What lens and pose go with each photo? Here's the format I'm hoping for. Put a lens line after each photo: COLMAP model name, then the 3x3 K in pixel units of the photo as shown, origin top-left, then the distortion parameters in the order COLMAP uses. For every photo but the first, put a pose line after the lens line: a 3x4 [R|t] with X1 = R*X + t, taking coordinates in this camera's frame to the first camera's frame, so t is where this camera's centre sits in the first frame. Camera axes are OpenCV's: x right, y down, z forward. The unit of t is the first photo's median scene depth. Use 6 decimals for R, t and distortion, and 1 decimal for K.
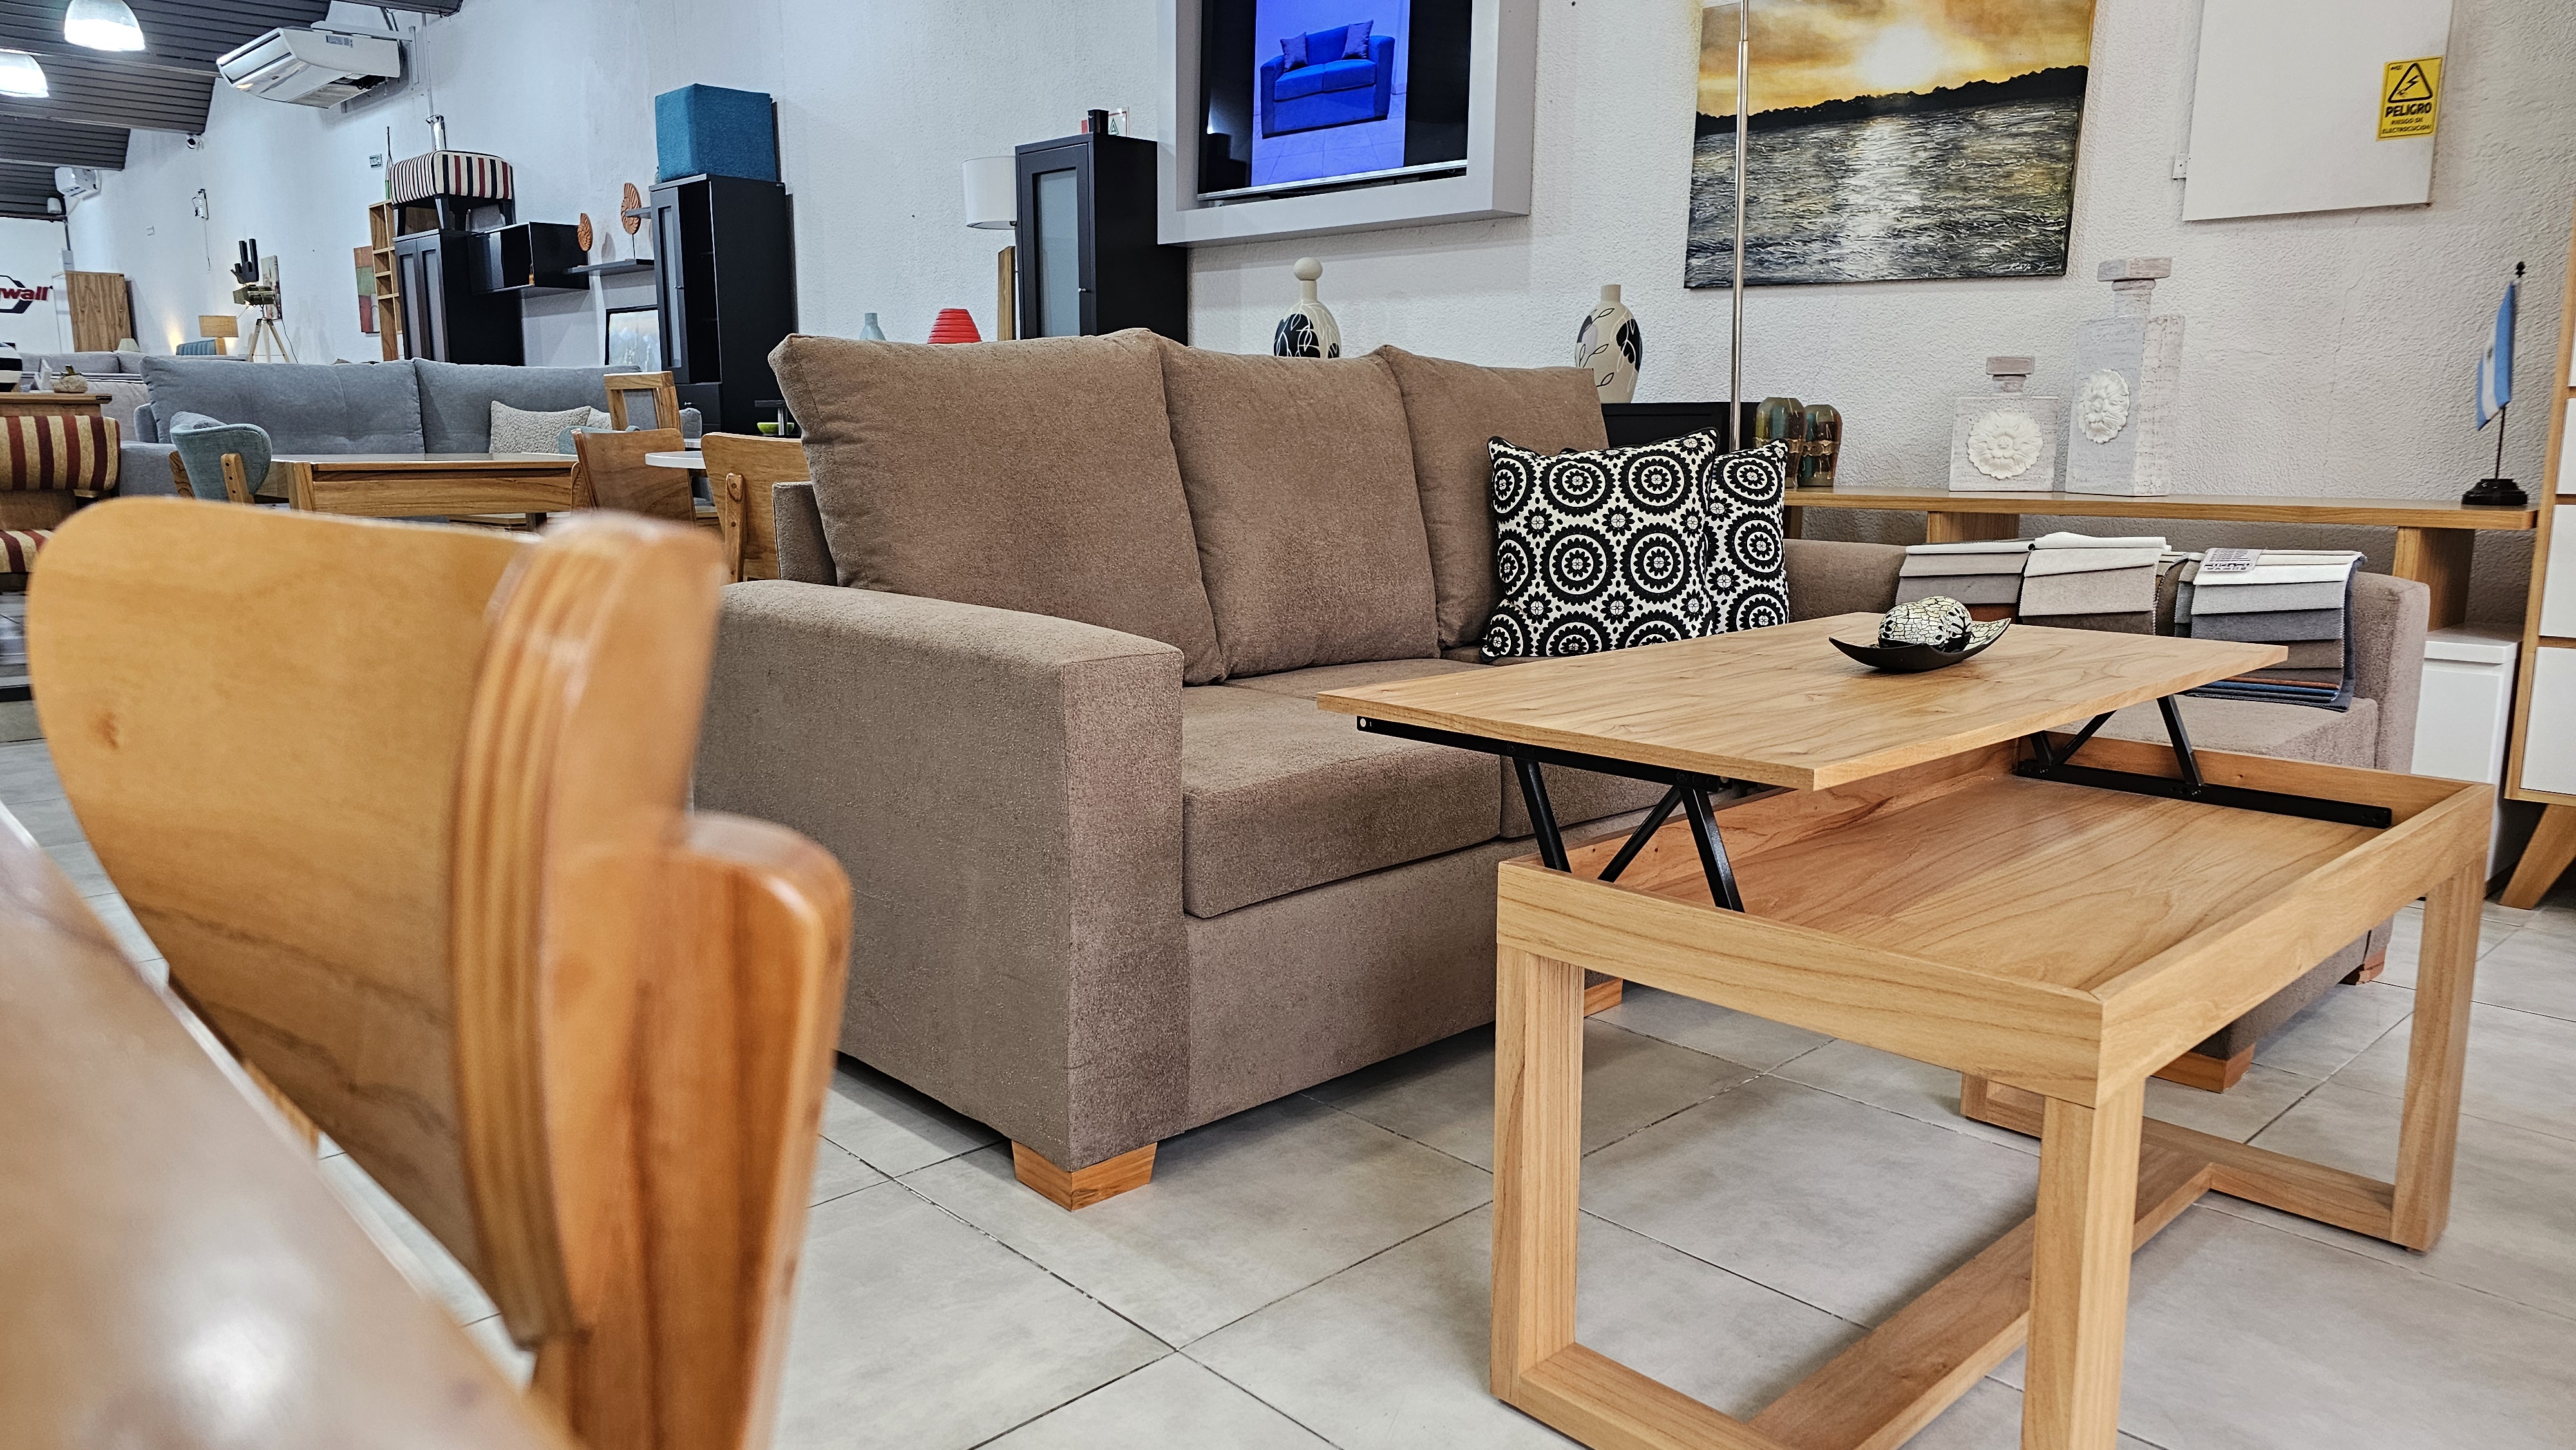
lens RADIAL K [[1740.8, 0, 1290.9], [0, 1740.8, 724.1], [0, 0, 1]] dist [0.047592, -0.022012]
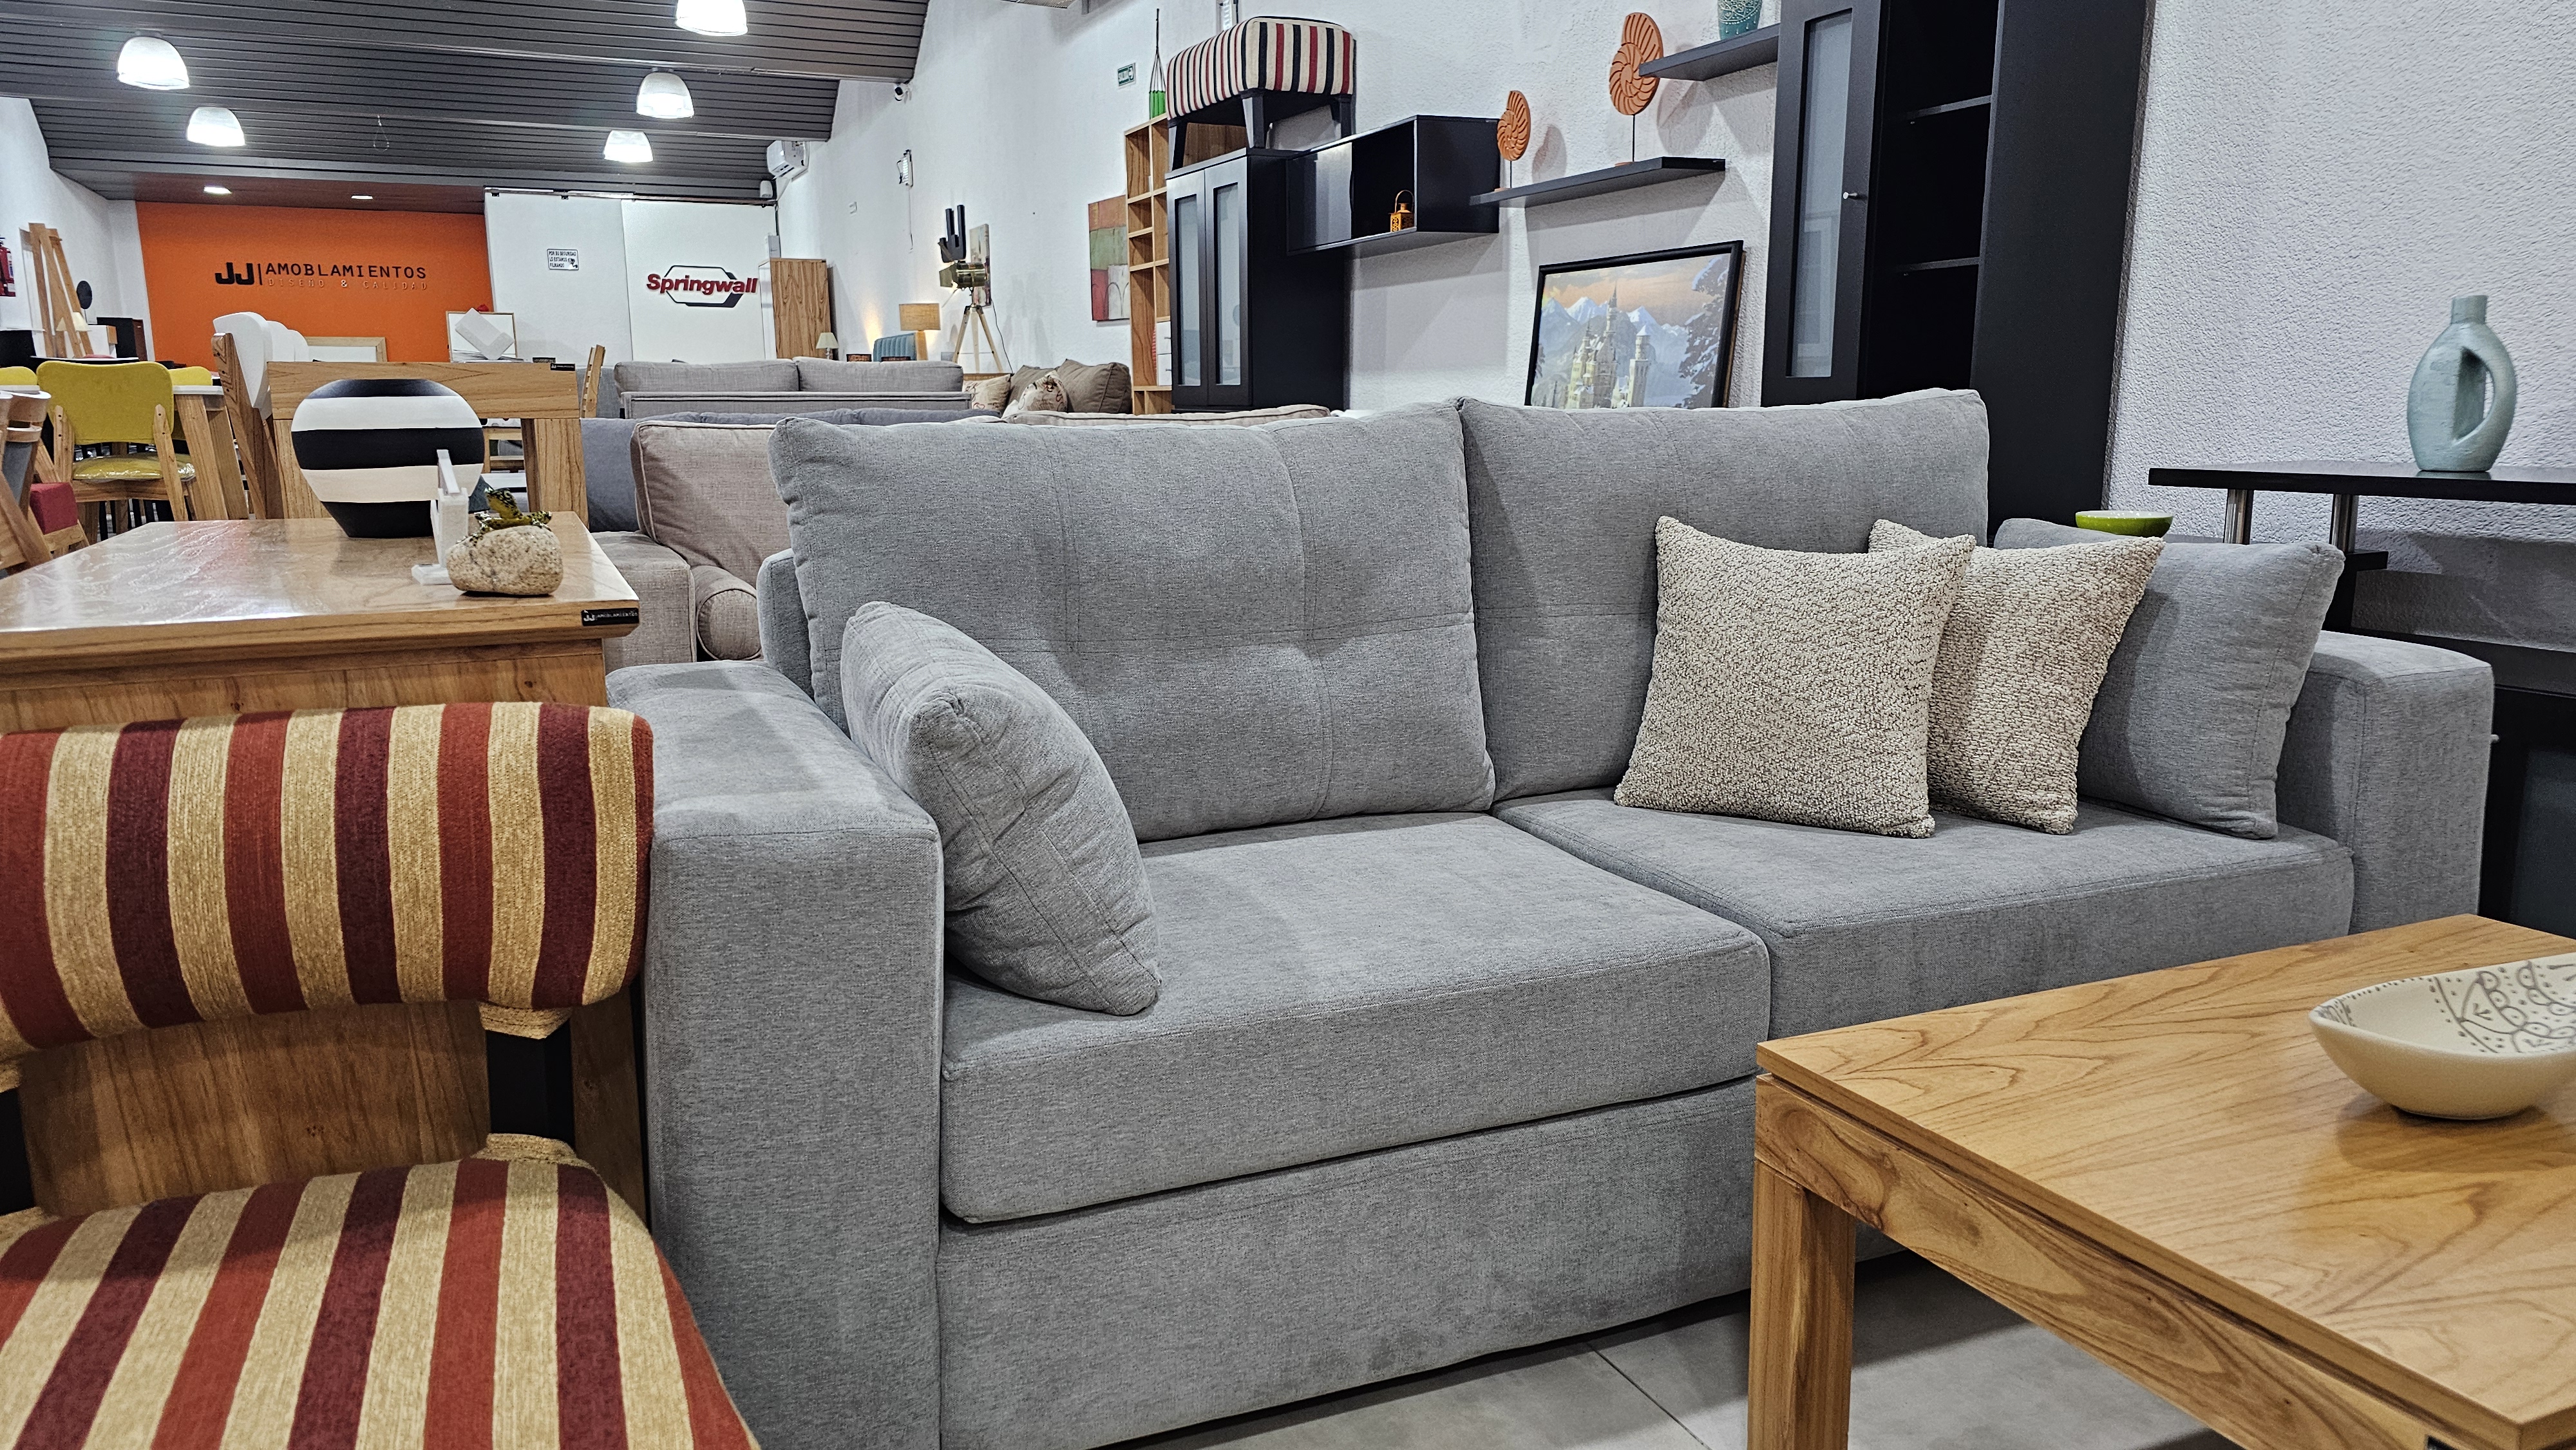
lens RADIAL K [[1740.8, 0, 1291.2], [0, 1740.8, 731.7], [0, 0, 1]] dist [0.047592, -0.022012]
pose [[0.947834, 0.052180, -0.314465, -0.239078], [-0.045468, 0.998555, 0.028645, -0.086023], [0.315506, -0.012853, 0.948837, 0.380564]]
